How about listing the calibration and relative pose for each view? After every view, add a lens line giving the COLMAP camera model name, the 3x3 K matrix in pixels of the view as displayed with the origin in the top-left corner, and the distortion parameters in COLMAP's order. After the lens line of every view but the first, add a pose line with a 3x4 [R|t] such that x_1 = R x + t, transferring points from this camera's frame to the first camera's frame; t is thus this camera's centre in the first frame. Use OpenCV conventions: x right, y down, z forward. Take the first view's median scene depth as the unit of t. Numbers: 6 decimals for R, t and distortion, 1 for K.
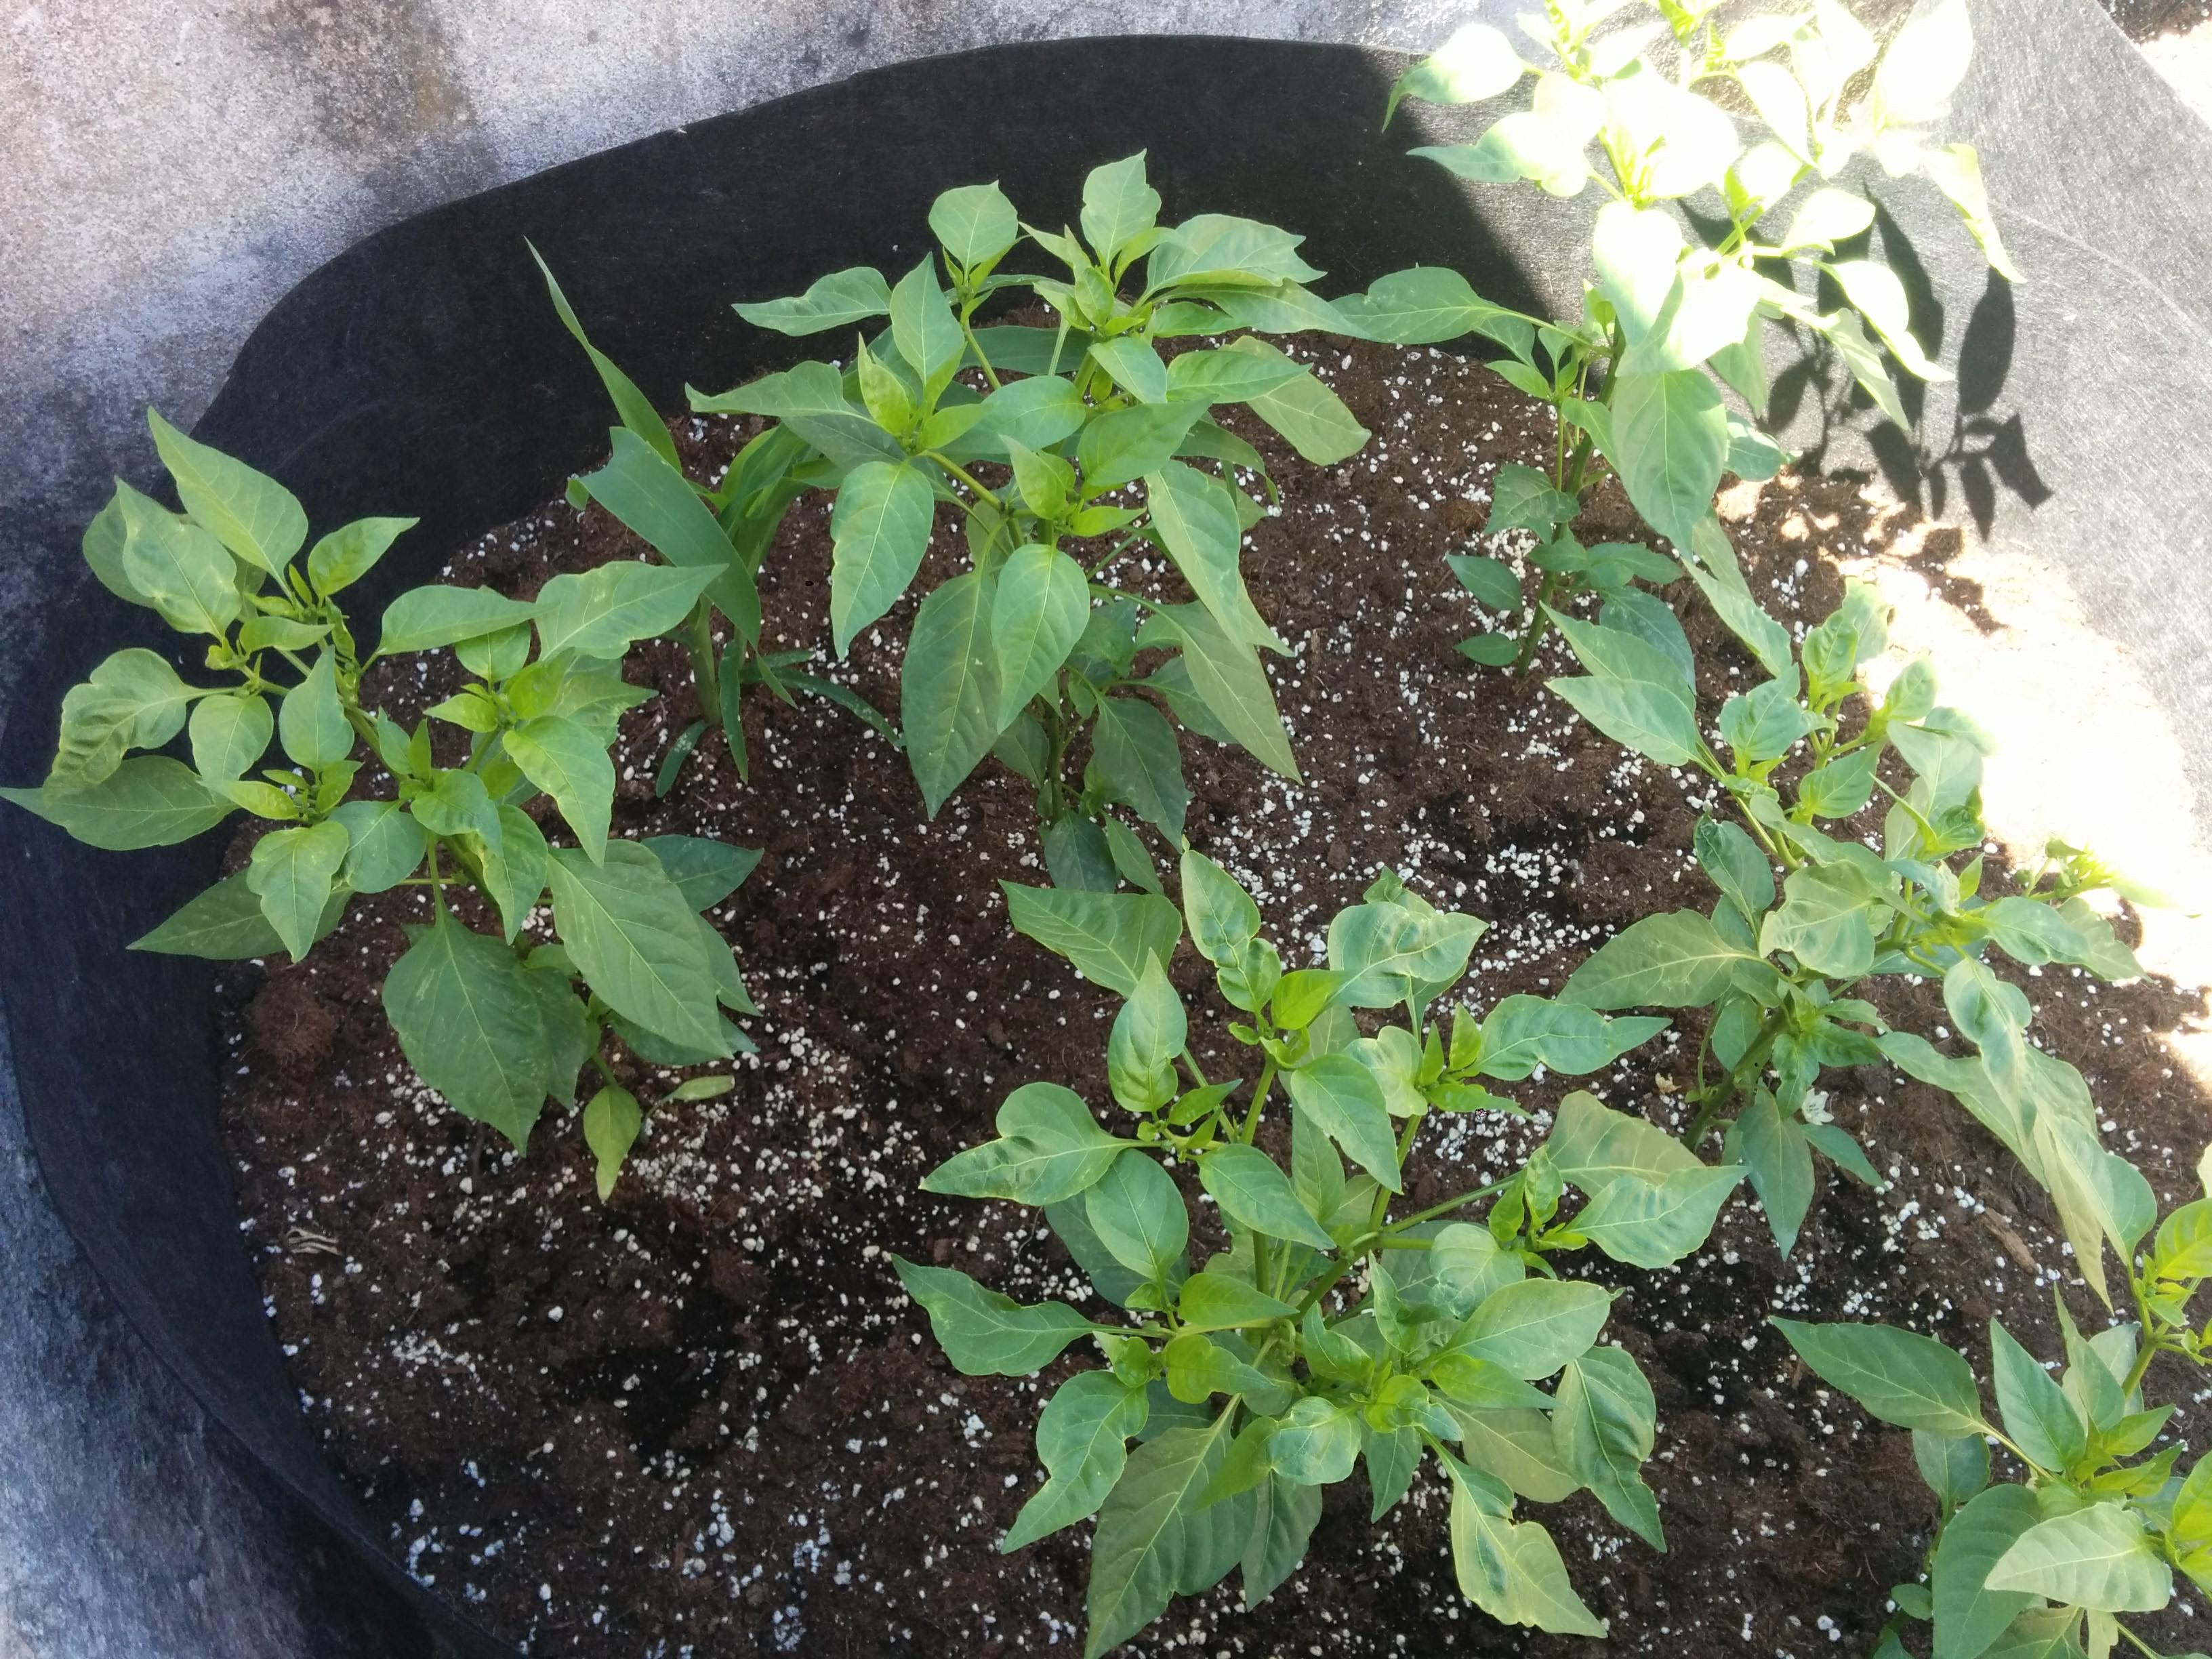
lens RADIAL K [[1953.6, 0, 1106.0], [0, 1953.6, 829.5], [0, 0, 1]] dist [0.139319, -0.193025]
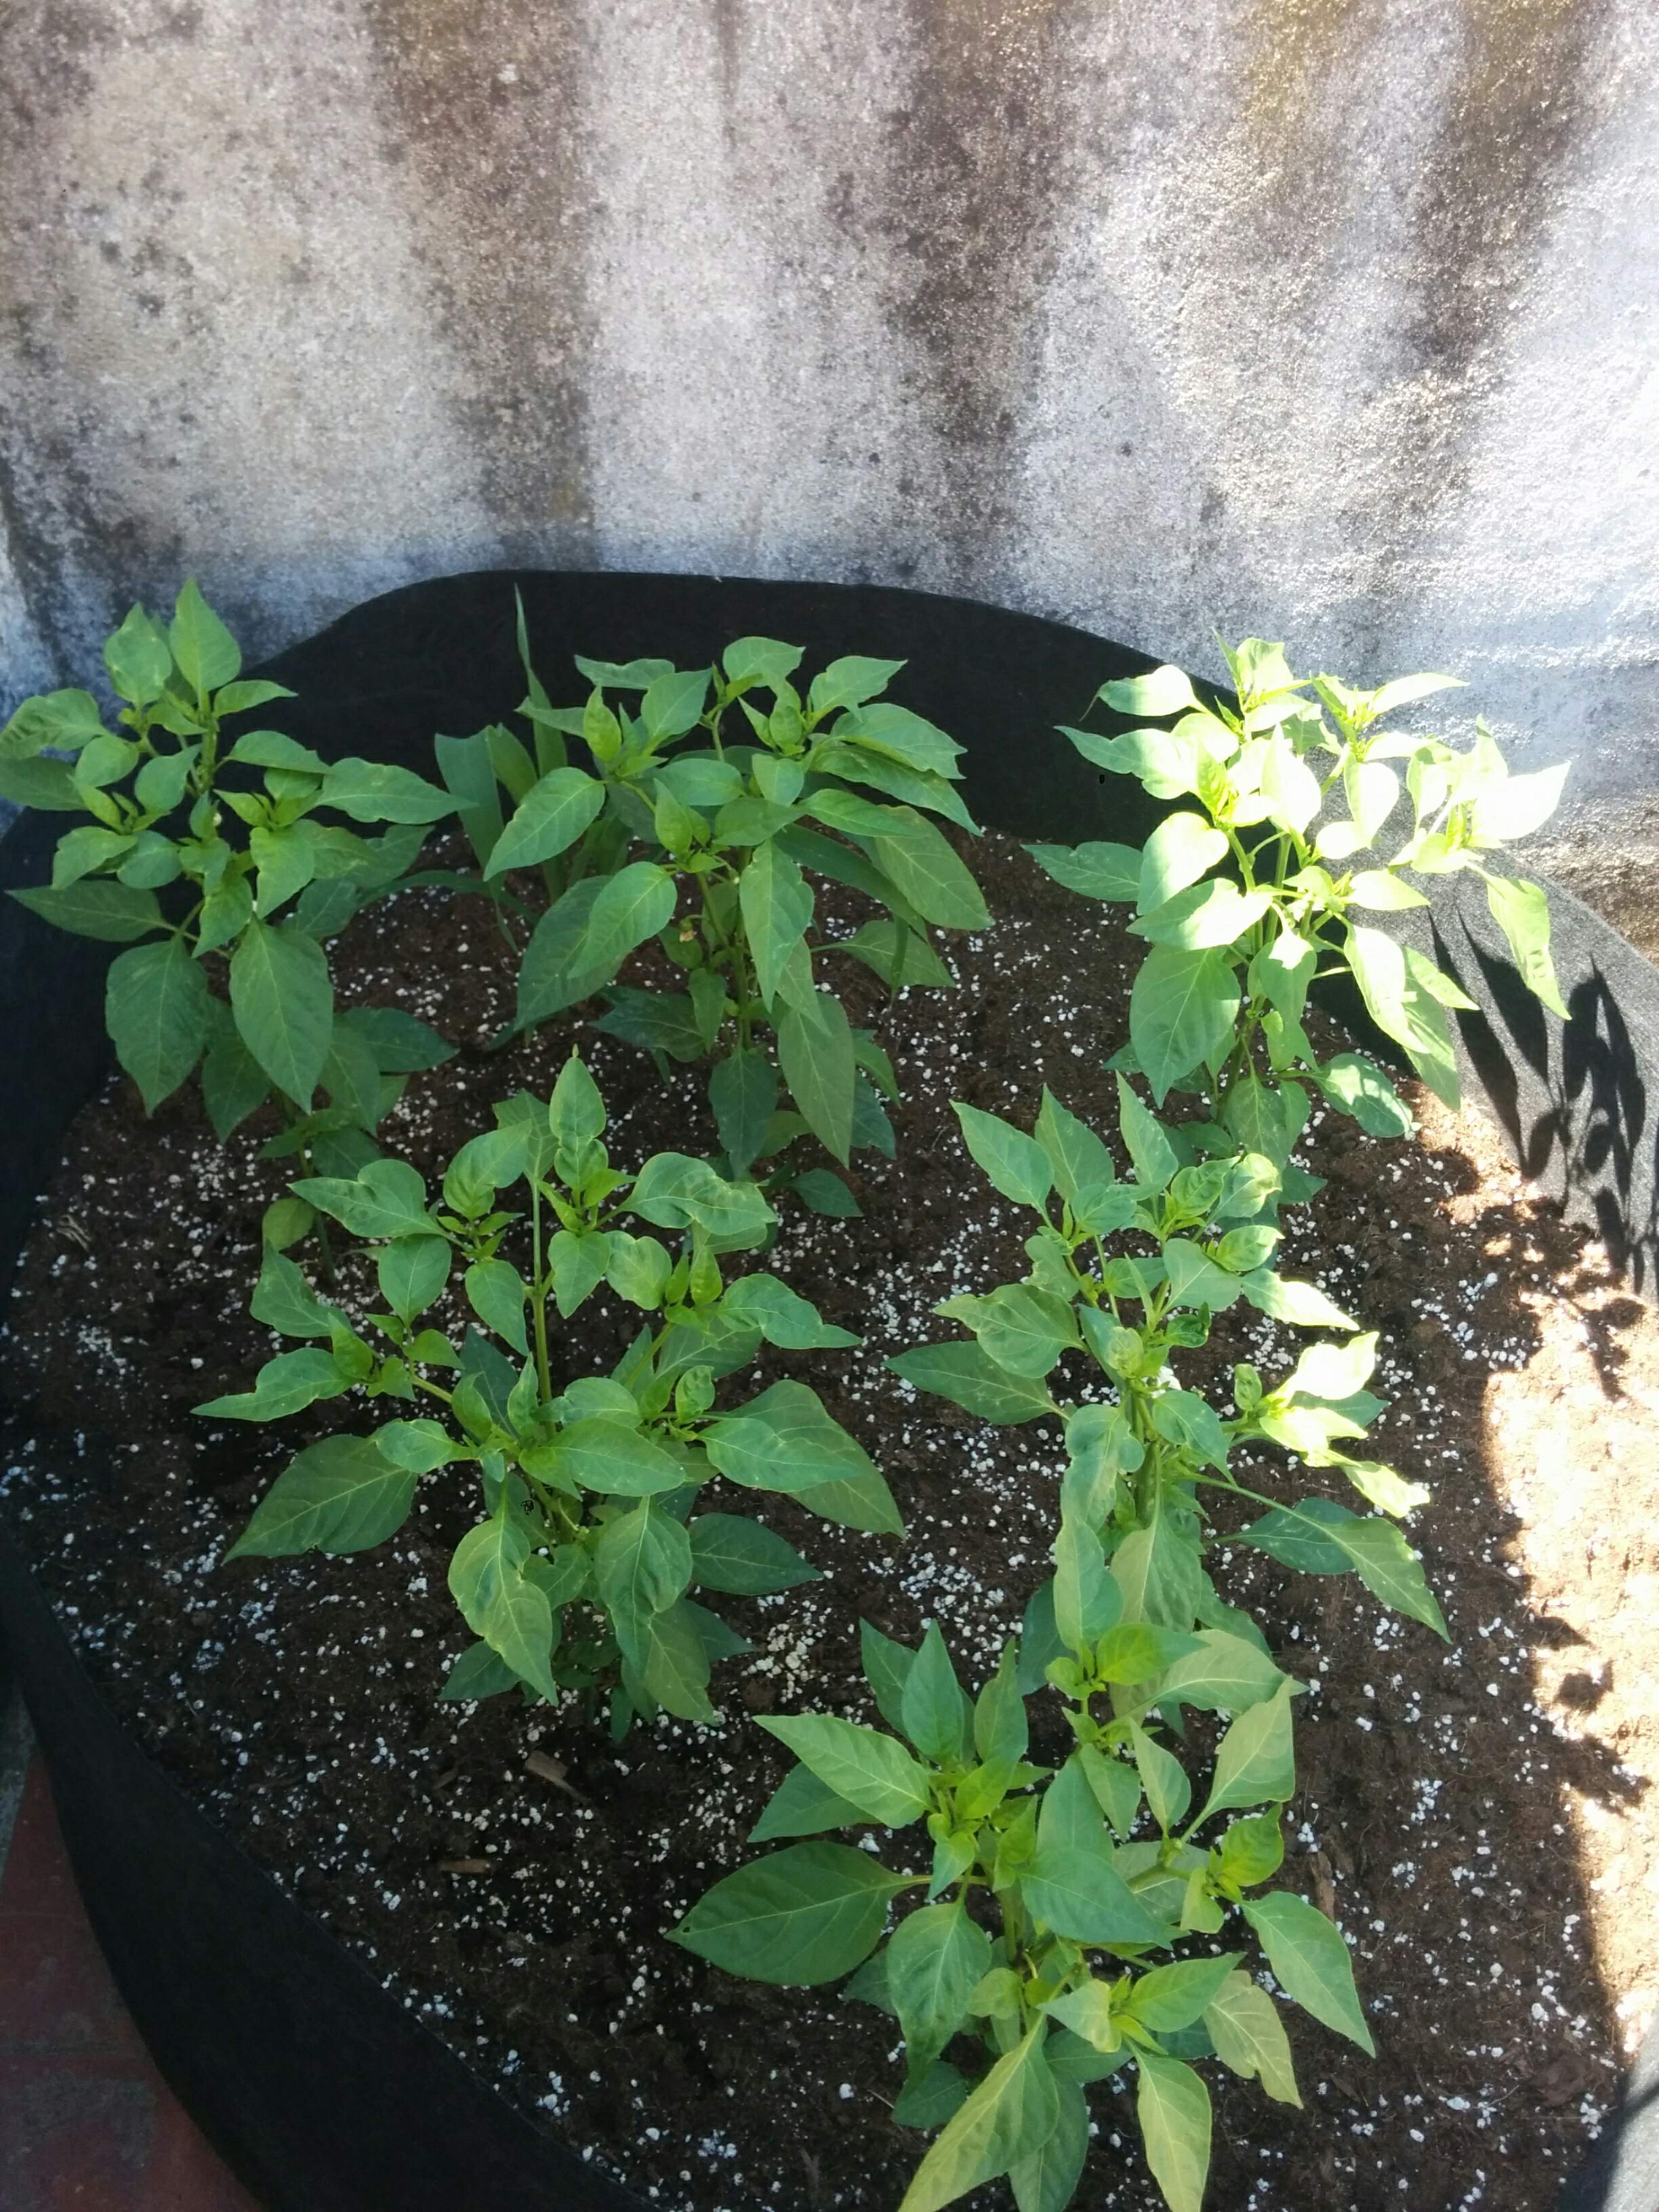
lens RADIAL K [[2188.9, 0, 829.5], [0, 2188.9, 1106.0], [0, 0, 1]] dist [0.198969, -0.400568]
pose [[0.870836, 0.383635, -0.307358, 0.428986], [-0.434666, 0.892964, -0.116966, 0.090367], [0.229588, 0.235456, 0.944378, -0.257311]]
